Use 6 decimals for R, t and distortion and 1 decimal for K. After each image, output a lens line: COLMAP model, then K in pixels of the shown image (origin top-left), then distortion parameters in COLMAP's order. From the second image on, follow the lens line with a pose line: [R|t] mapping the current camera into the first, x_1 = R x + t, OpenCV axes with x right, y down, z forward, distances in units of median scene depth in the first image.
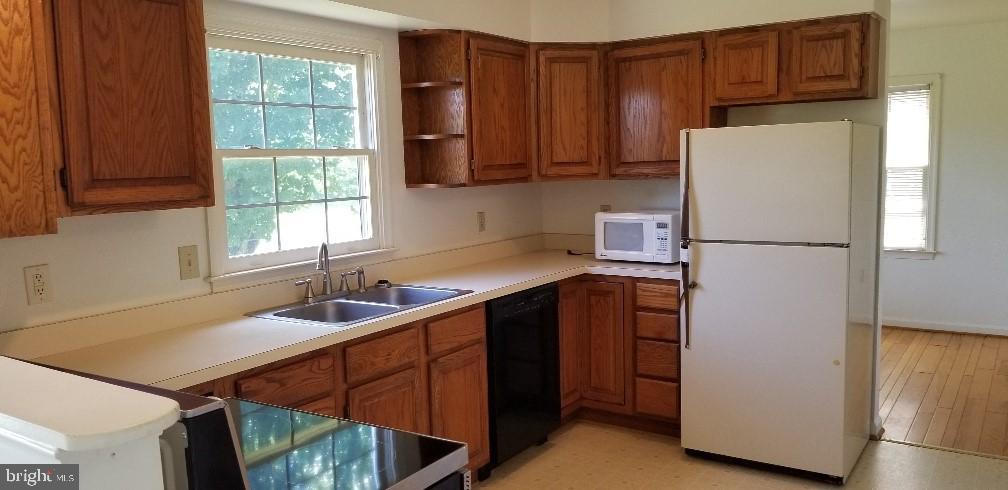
lens RADIAL K [[815.9, 0, 504.0], [0, 815.9, 245.0], [0, 0, 1]] dist [0.239974, -0.242921]
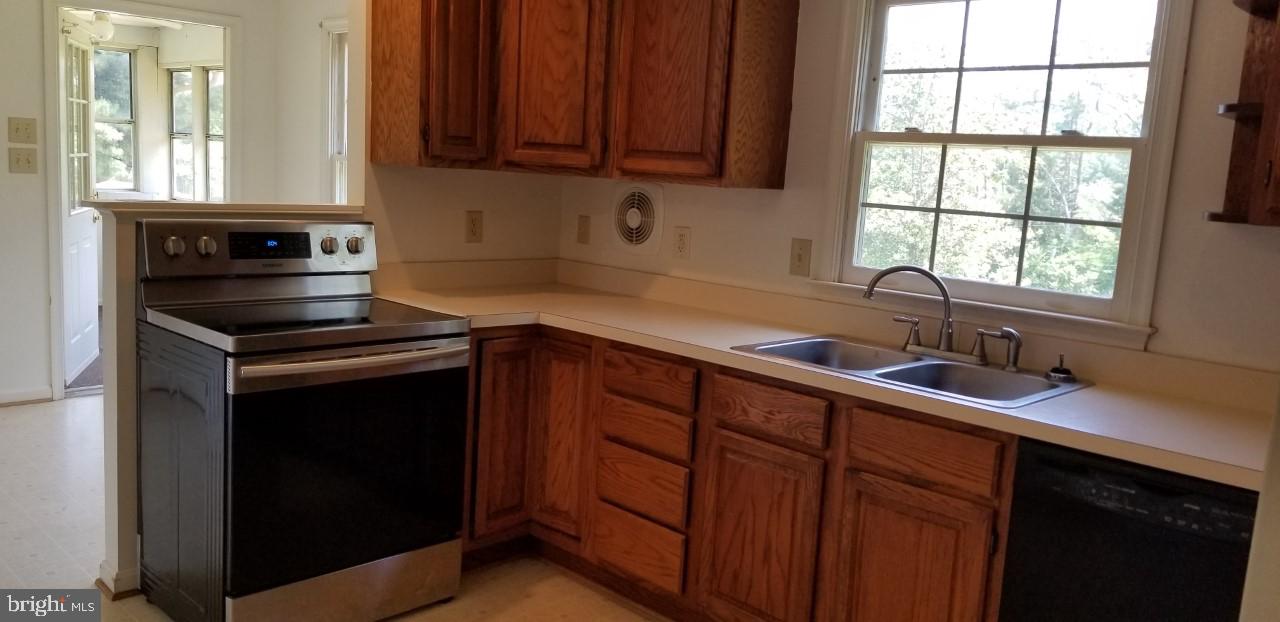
lens RADIAL K [[1036.0, 0, 640.0], [0, 1036.0, 311.0], [0, 0, 1]] dist [0.239974, -0.242921]
pose [[-0.188624, 0.154885, -0.969759, 0.880135], [-0.164096, 0.968630, 0.186622, -0.121952], [0.968242, 0.194335, -0.157291, 1.192052]]
